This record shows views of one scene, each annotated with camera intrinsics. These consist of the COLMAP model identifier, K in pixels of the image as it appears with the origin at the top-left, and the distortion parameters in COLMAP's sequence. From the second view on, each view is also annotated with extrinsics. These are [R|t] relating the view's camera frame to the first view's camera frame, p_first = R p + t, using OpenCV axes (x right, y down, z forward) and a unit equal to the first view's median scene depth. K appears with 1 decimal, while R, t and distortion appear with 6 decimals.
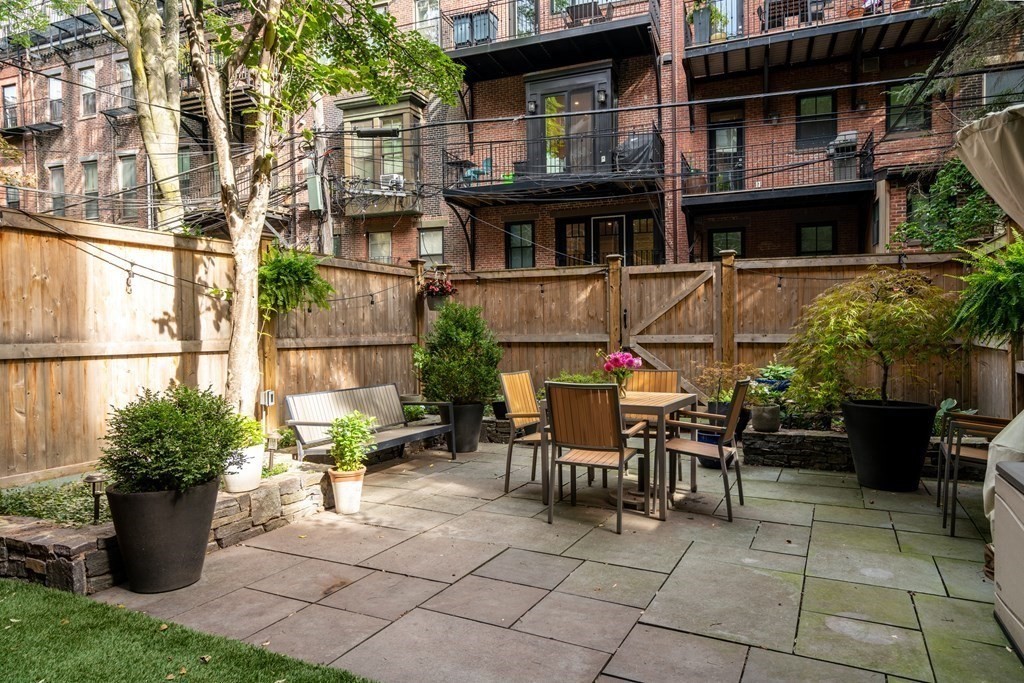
lens RADIAL K [[648.5, 0, 511.8], [0, 648.5, 337.8], [0, 0, 1]] dist [0.002006, 0.003675]
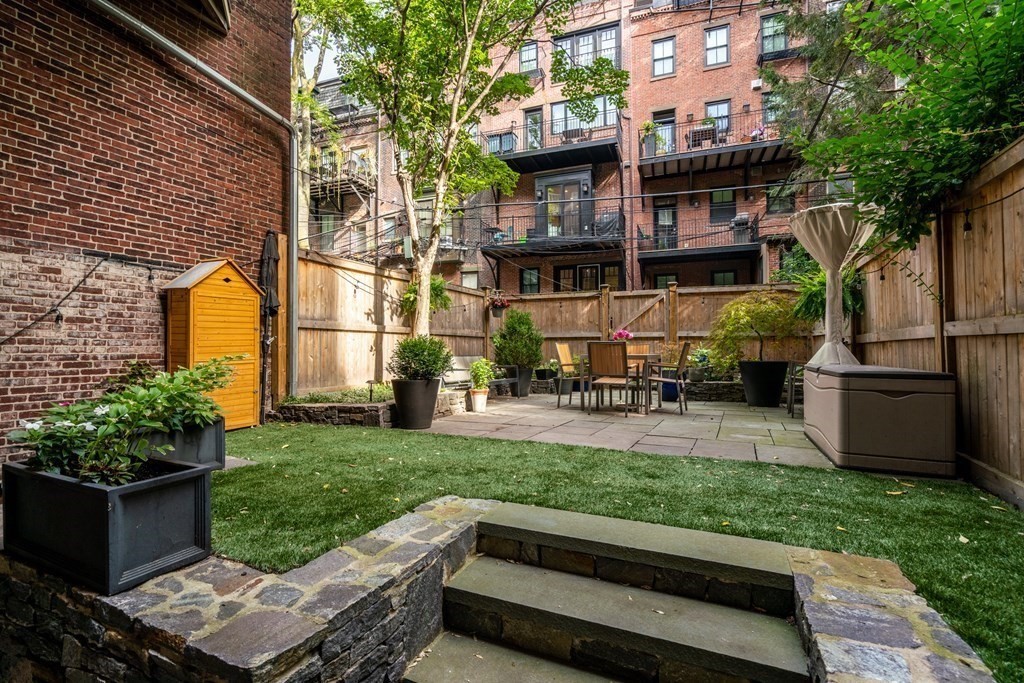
lens RADIAL K [[467.7, 0, 511.5], [0, 467.7, 336.8], [0, 0, 1]] dist [-0.015550, 0.001821]
pose [[0.999899, 0.008856, 0.011110, -0.088834], [-0.008430, 0.999248, -0.037847, 0.050852], [-0.011436, 0.037749, 0.999222, -0.185183]]
